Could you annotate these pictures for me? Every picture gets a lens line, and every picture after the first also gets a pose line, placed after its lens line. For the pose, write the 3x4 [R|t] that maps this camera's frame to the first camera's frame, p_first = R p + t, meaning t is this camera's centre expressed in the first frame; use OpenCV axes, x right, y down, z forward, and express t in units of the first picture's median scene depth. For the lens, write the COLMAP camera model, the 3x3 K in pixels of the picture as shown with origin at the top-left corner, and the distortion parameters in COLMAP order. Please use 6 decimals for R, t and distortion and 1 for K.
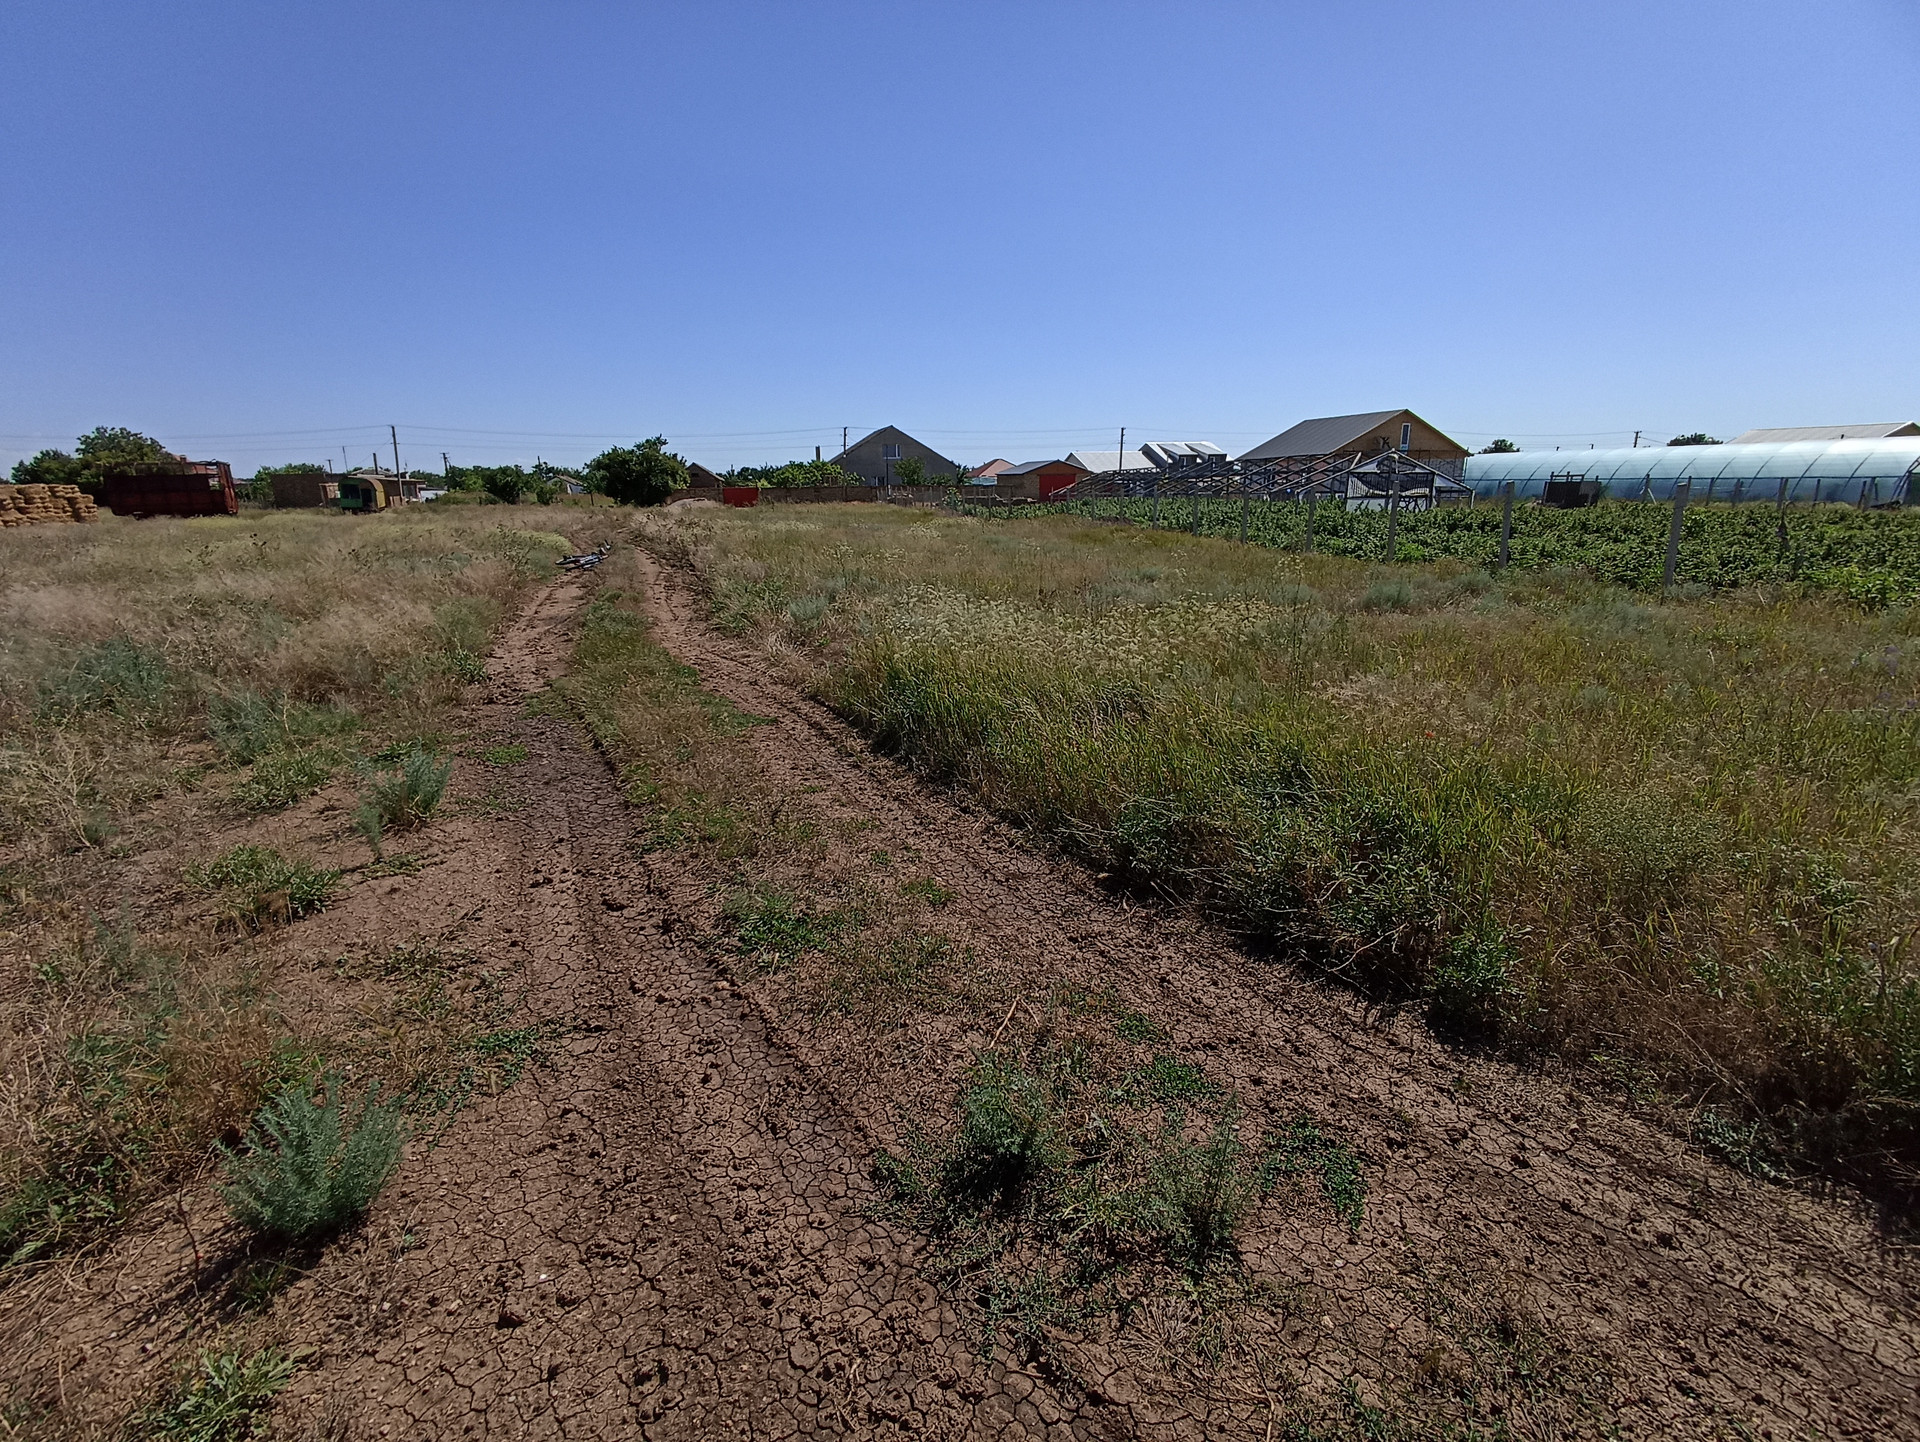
lens RADIAL K [[882.1, 0, 952.6], [0, 882.1, 720.2], [0, 0, 1]] dist [-0.001346, -0.000006]
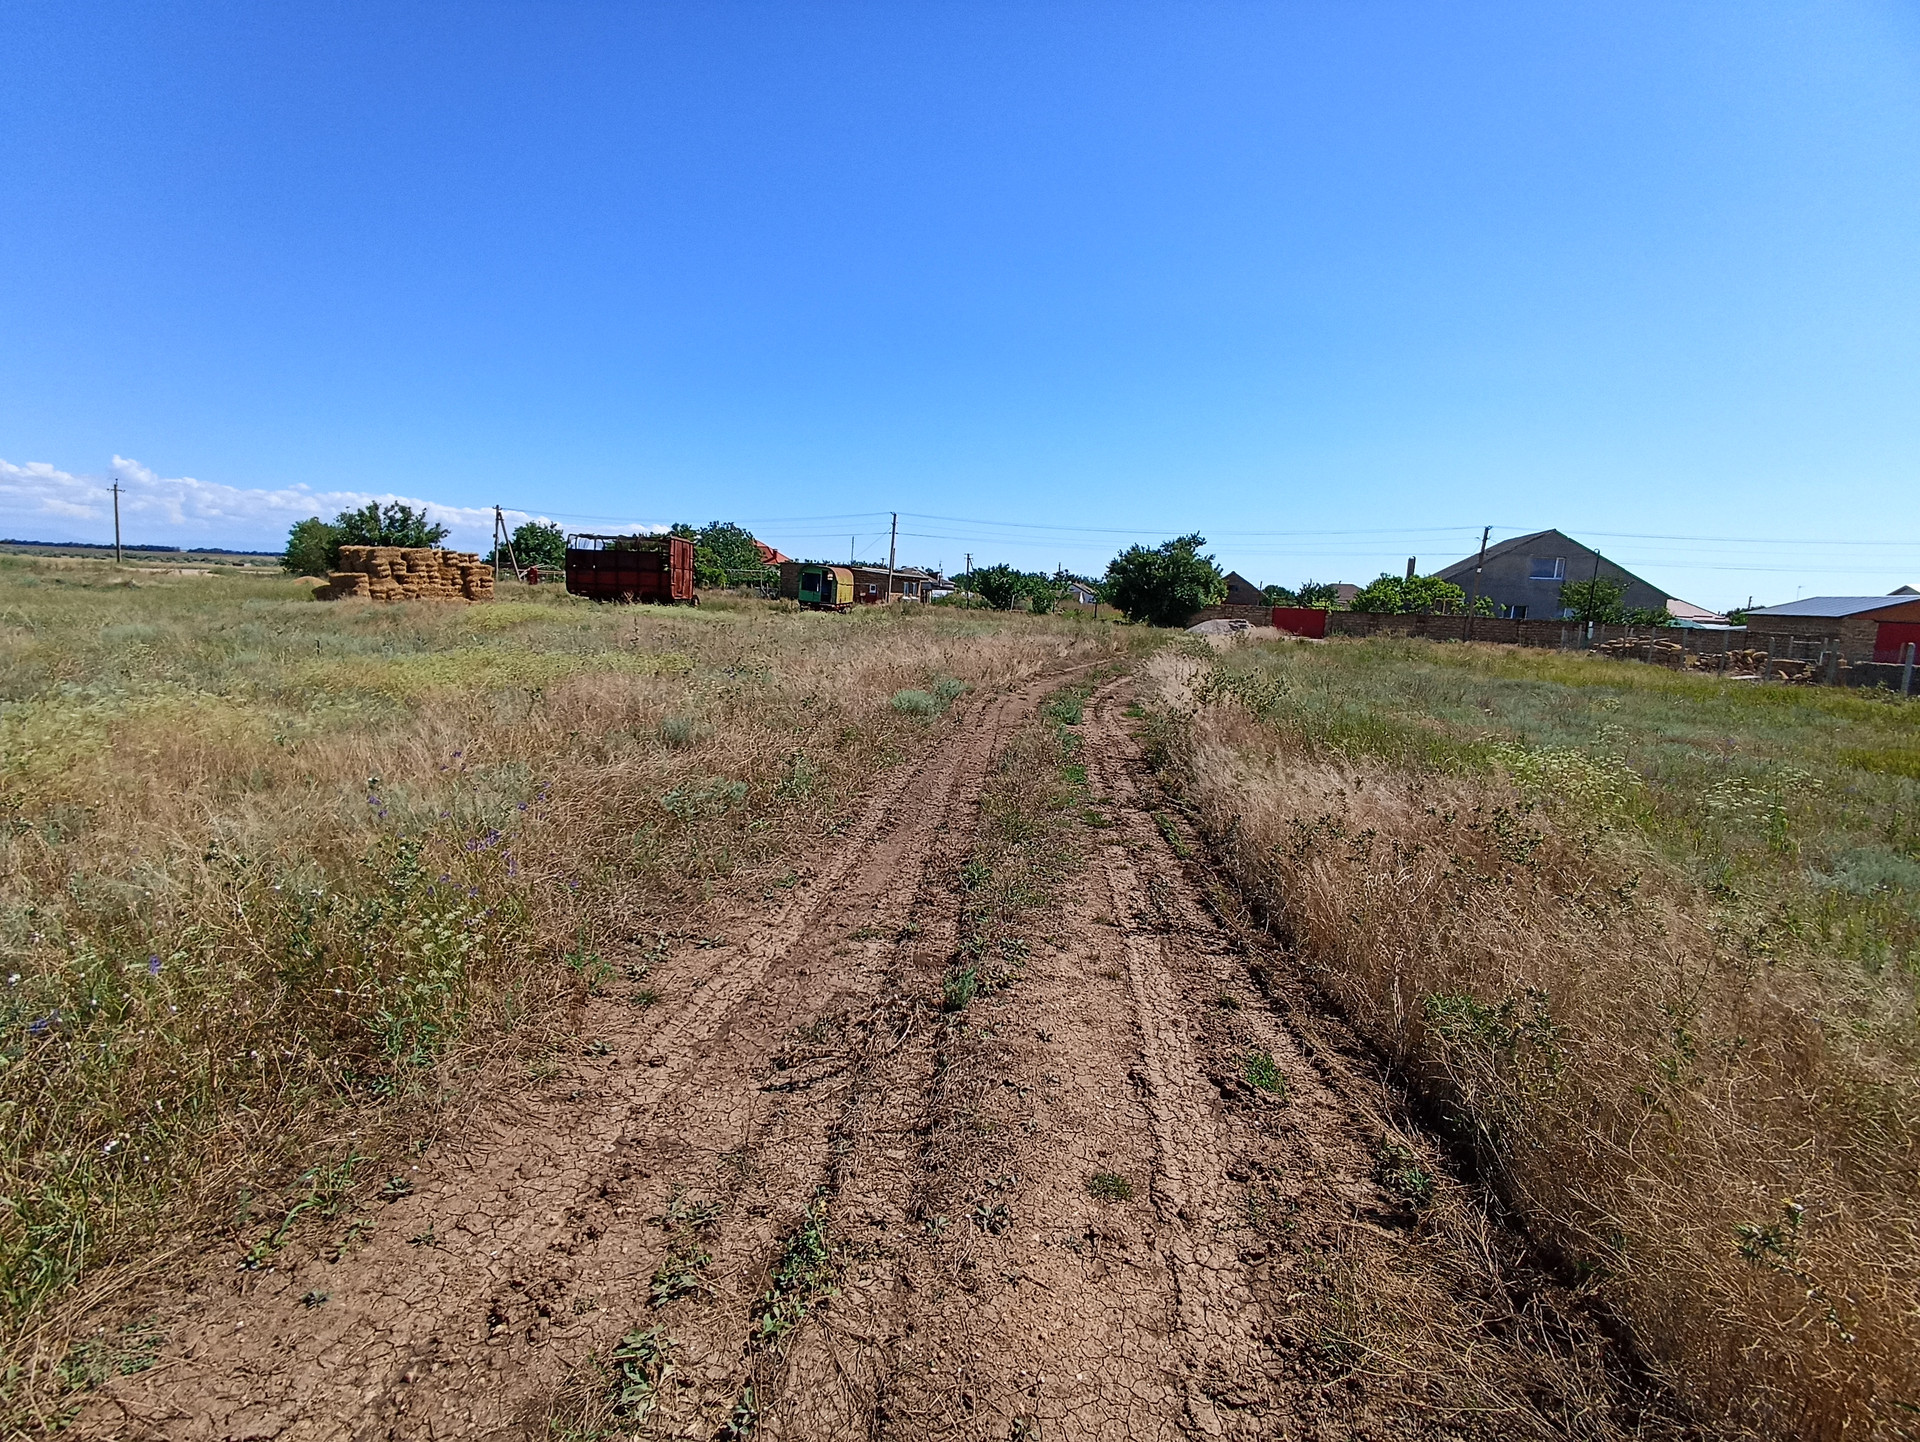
lens RADIAL K [[882.1, 0, 951.3], [0, 882.1, 718.7], [0, 0, 1]] dist [-0.001346, -0.000006]
pose [[0.849558, 0.129076, -0.511460, -1.594732], [-0.193346, 0.978316, -0.074261, -1.113730], [0.490784, 0.161978, 0.856092, 4.268470]]
